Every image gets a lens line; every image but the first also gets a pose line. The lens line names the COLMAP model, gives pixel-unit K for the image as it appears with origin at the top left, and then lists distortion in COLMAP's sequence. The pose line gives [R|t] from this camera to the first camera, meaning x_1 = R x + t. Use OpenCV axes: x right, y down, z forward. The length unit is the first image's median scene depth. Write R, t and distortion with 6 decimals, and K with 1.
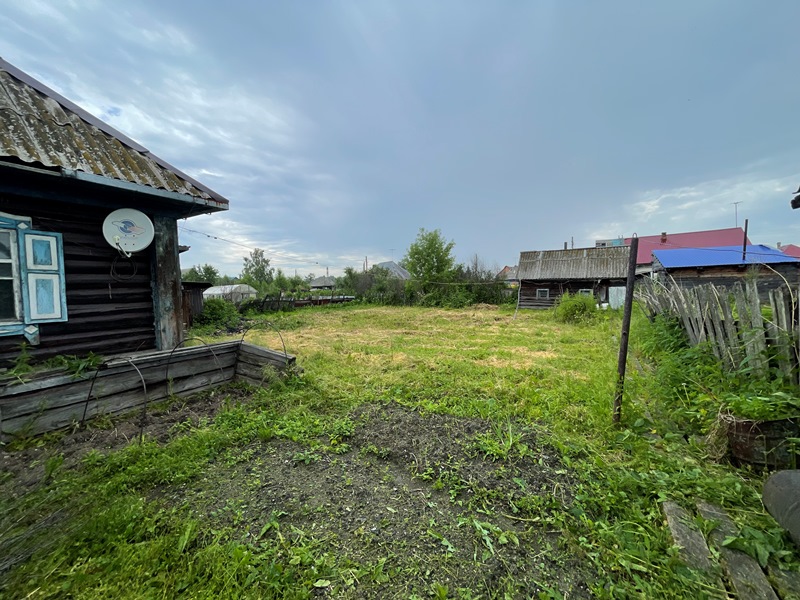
lens RADIAL K [[341.3, 0, 400.0], [0, 341.3, 300.0], [0, 0, 1]] dist [0.021640, -0.000120]
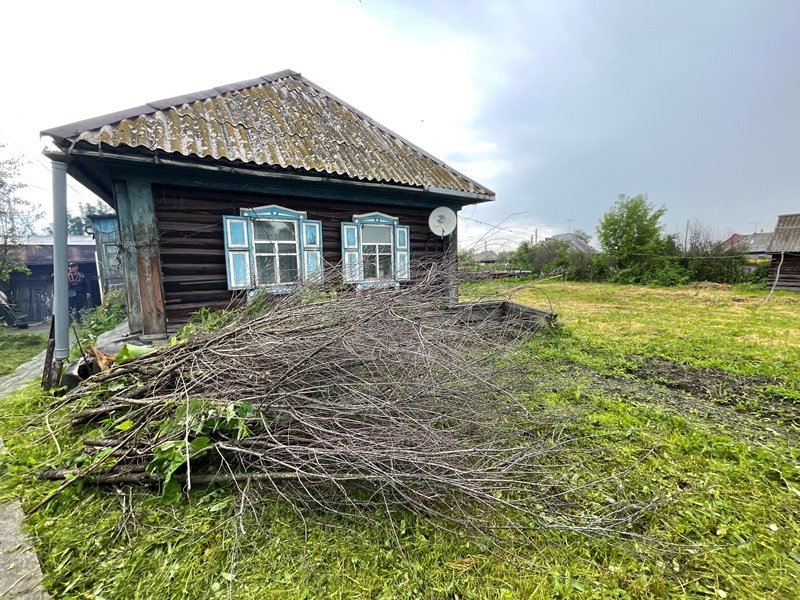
lens RADIAL K [[341.3, 0, 400.0], [0, 341.3, 300.0], [0, 0, 1]] dist [0.021640, -0.000120]
pose [[0.897237, 0.056530, -0.437915, -0.059393], [-0.023844, 0.996527, 0.079788, 0.005195], [0.440905, -0.061148, 0.895469, -0.091618]]
